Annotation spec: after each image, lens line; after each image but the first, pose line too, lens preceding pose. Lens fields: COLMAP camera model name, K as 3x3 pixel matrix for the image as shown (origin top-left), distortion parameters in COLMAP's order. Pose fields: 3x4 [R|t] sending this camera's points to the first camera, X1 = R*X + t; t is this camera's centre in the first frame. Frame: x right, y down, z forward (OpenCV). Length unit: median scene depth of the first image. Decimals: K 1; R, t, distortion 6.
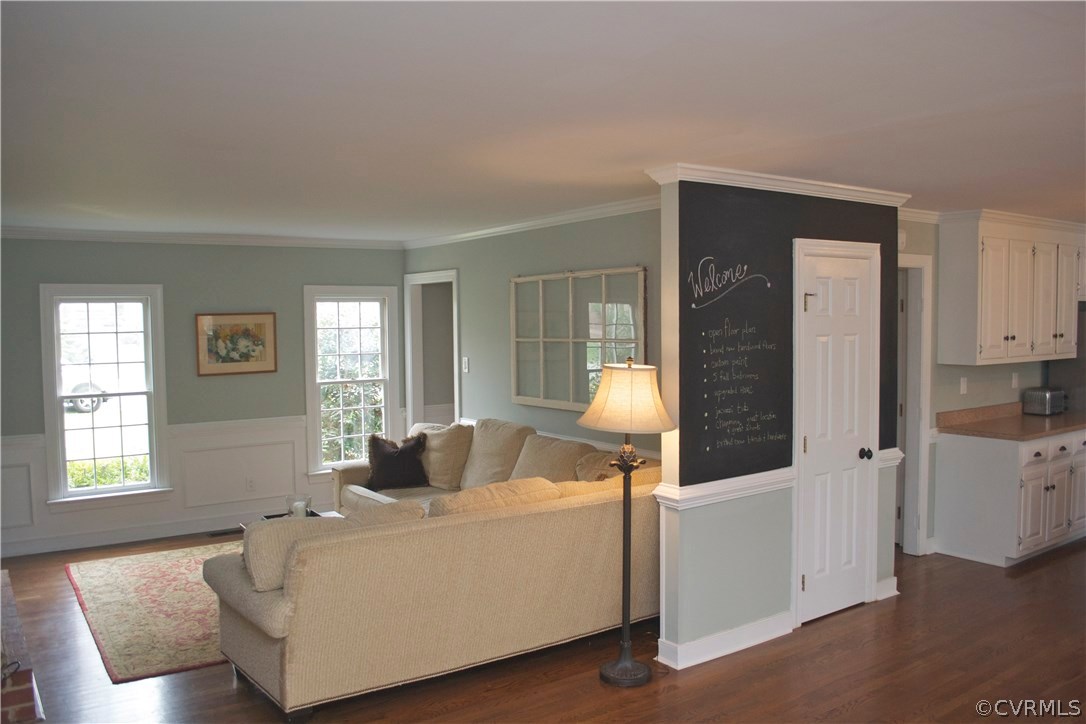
lens RADIAL K [[874.4, 0, 543.0], [0, 874.4, 362.0], [0, 0, 1]] dist [-0.086000, 0.012389]
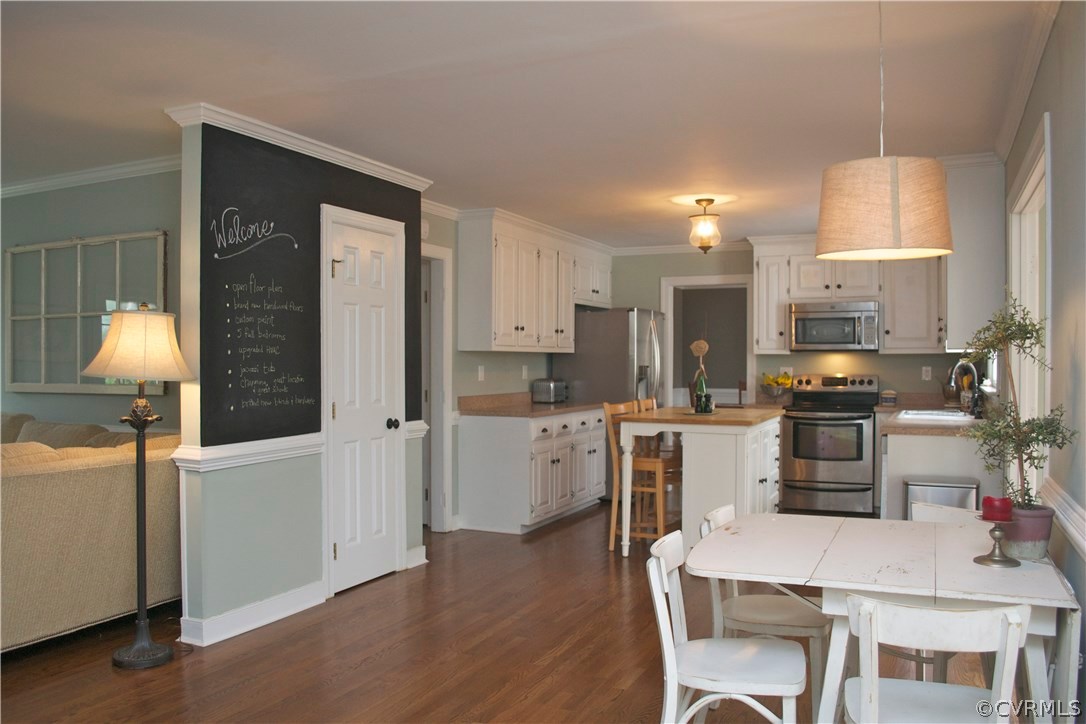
lens RADIAL K [[867.4, 0, 543.0], [0, 867.4, 362.0], [0, 0, 1]] dist [-0.079730, 0.003203]
pose [[0.865874, 0.007553, 0.500205, 0.012478], [0.018584, 0.998710, -0.047248, 0.089426], [-0.499916, 0.050207, 0.864617, 0.014109]]
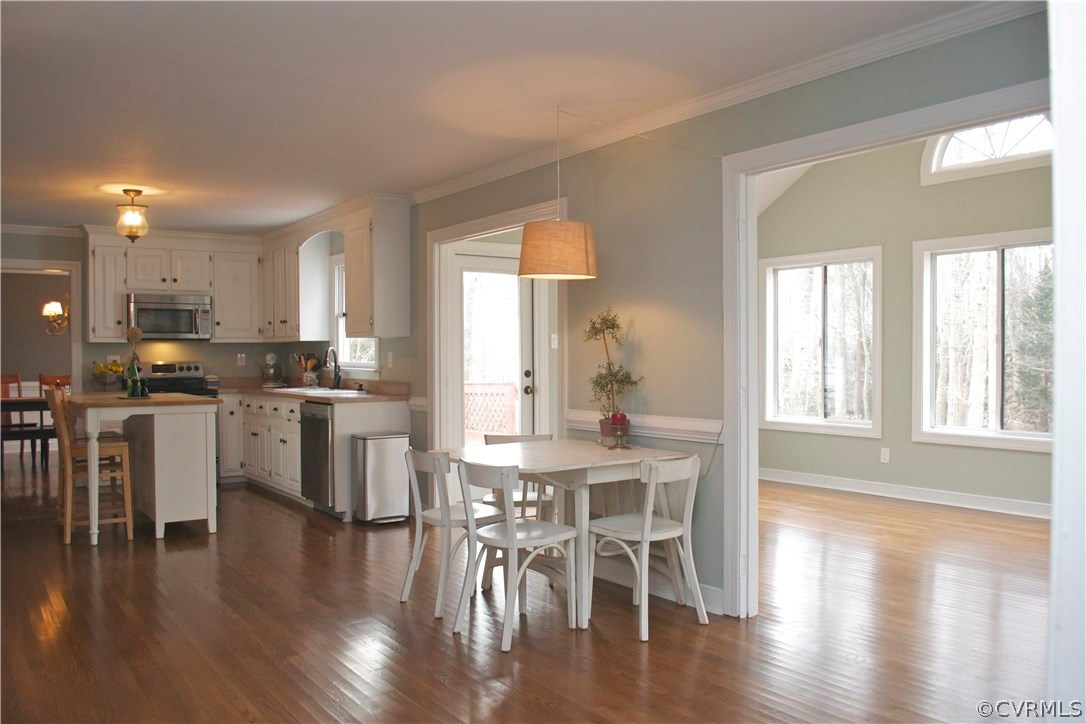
lens RADIAL K [[874.4, 0, 543.0], [0, 874.4, 362.0], [0, 0, 1]] dist [-0.086000, 0.012389]
pose [[-0.005874, -0.001352, 0.999982, -0.498136], [0.057887, 0.998322, 0.001690, 0.088385], [-0.998306, 0.057896, -0.005786, 0.426447]]
